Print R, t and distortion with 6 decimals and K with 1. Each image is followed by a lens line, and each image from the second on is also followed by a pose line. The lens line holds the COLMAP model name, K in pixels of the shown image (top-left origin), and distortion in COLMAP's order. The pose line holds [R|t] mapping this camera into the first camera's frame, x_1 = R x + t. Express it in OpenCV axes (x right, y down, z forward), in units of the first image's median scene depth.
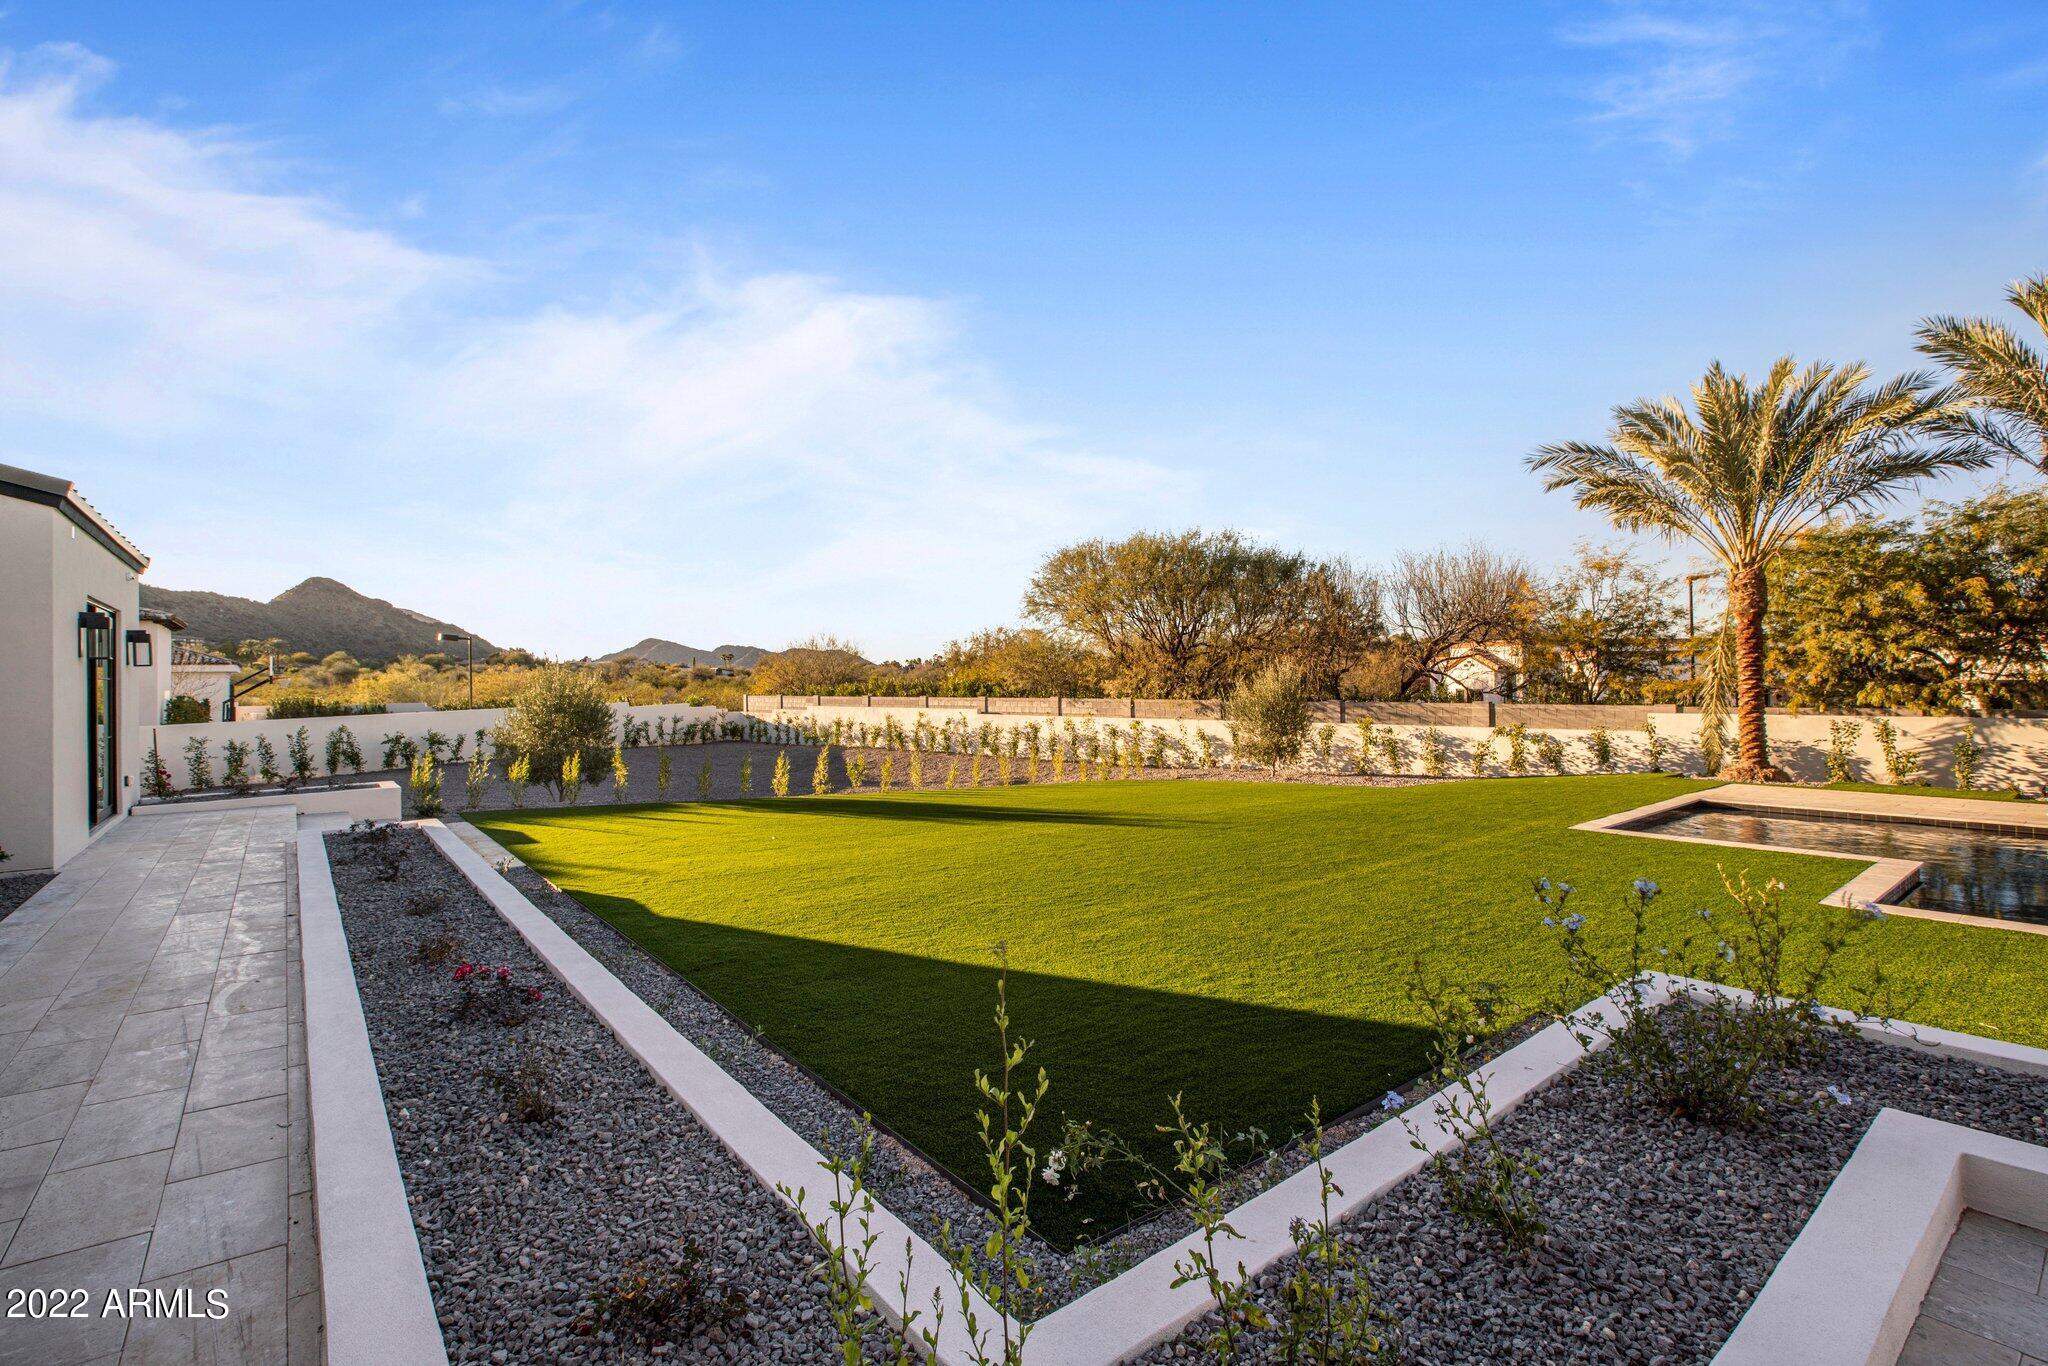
lens RADIAL K [[954.0, 0, 1024.0], [0, 954.0, 683.0], [0, 0, 1]] dist [-0.047677, 0.015492]
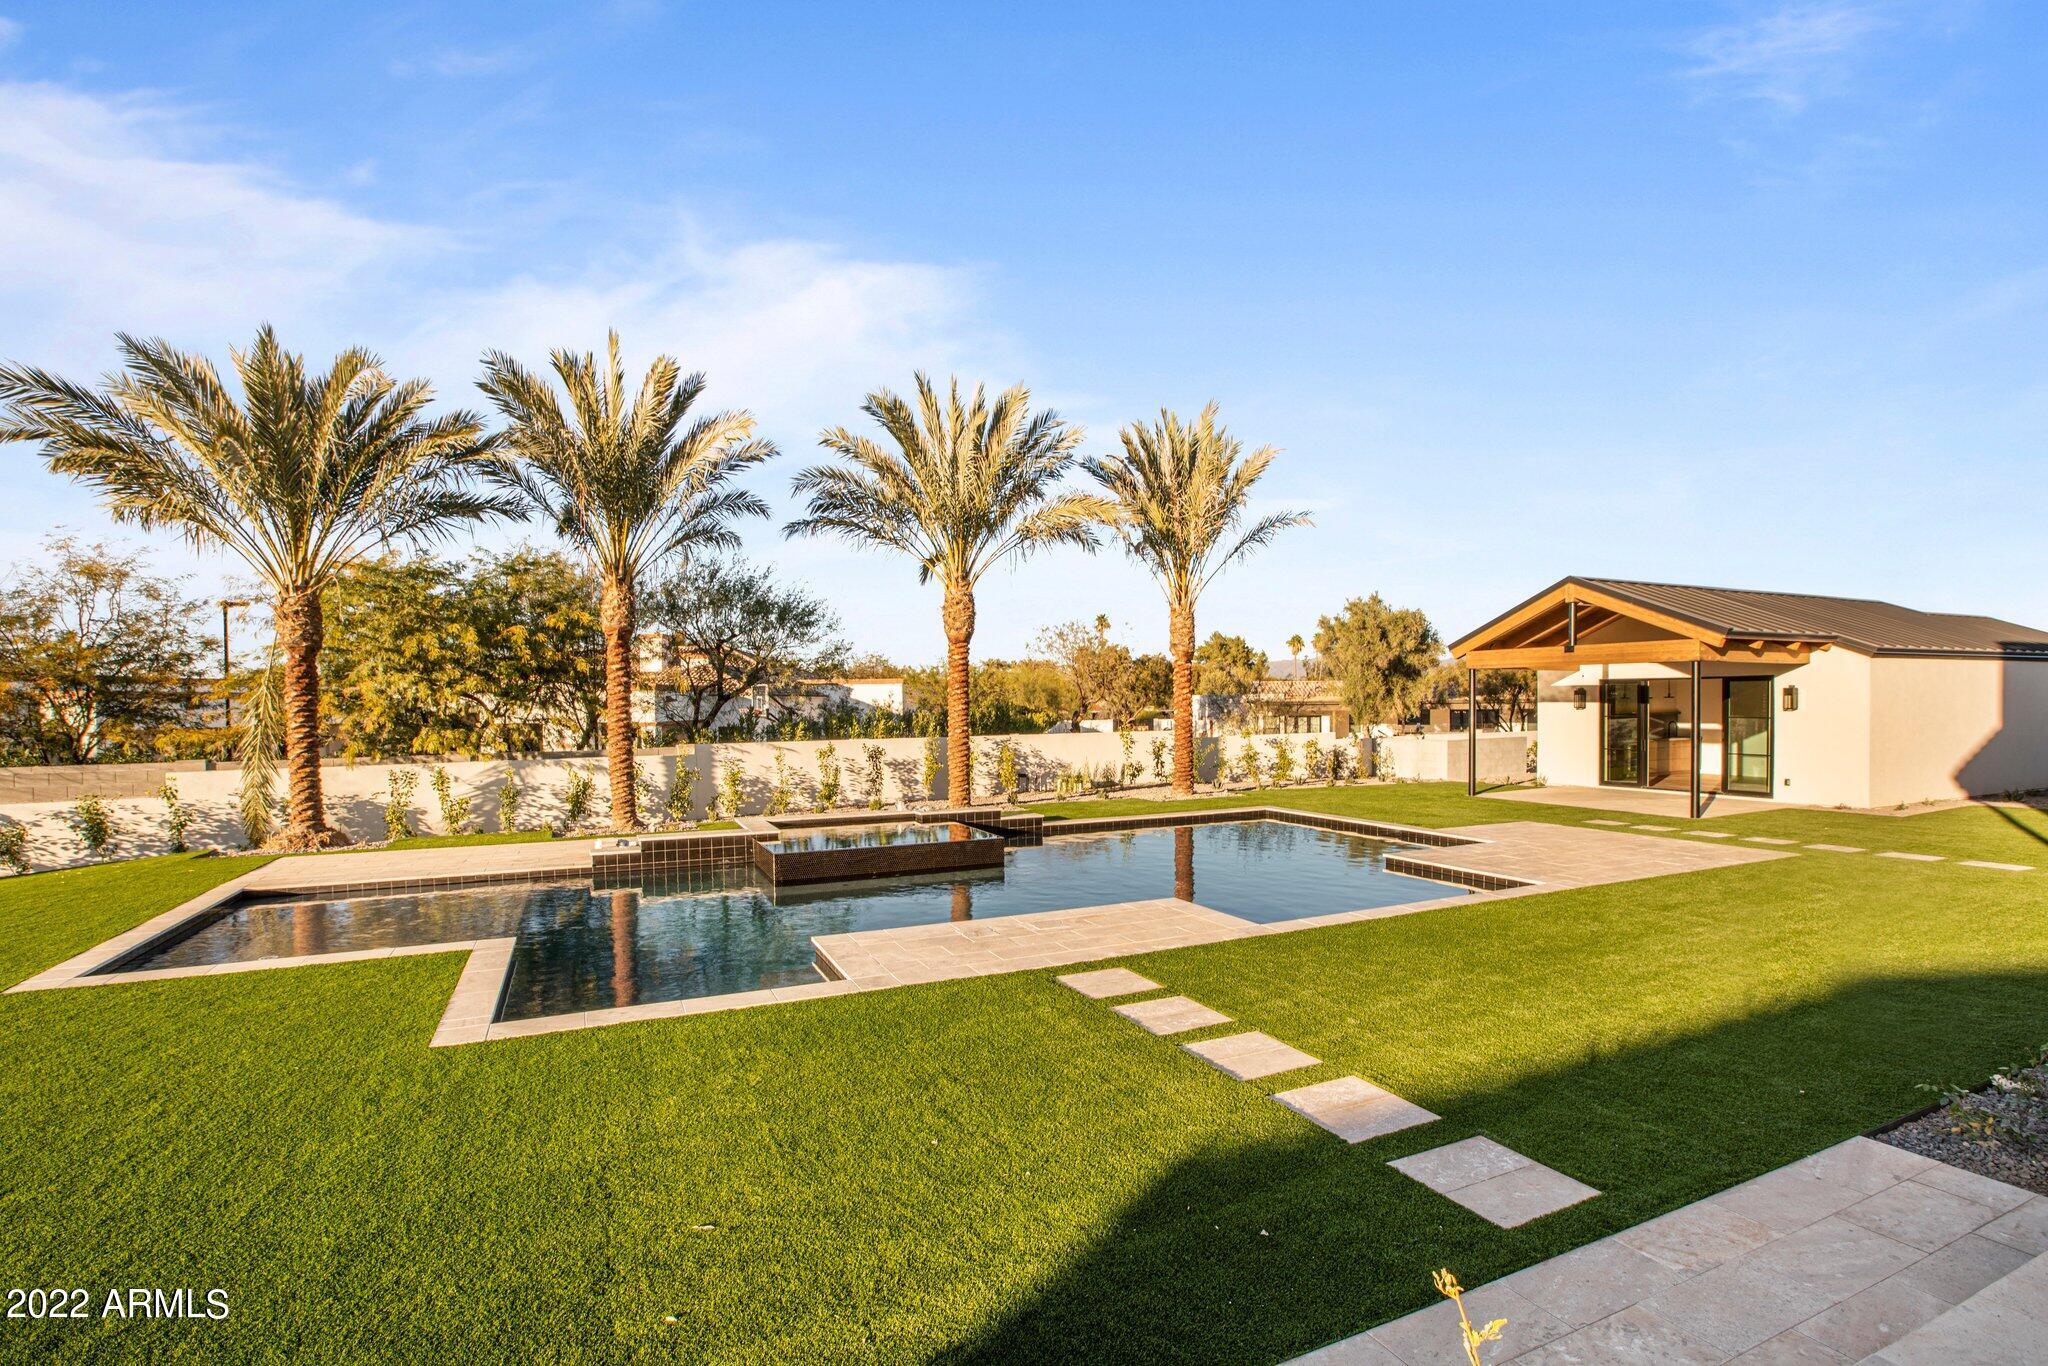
lens RADIAL K [[942.5, 0, 1015.9], [0, 942.5, 706.2], [0, 0, 1]] dist [-0.061031, 0.020275]
pose [[0.231289, 0.007382, 0.972857, 0.131683], [0.016022, 0.999807, -0.011395, -0.002820], [-0.972753, 0.018223, 0.231126, 0.190334]]
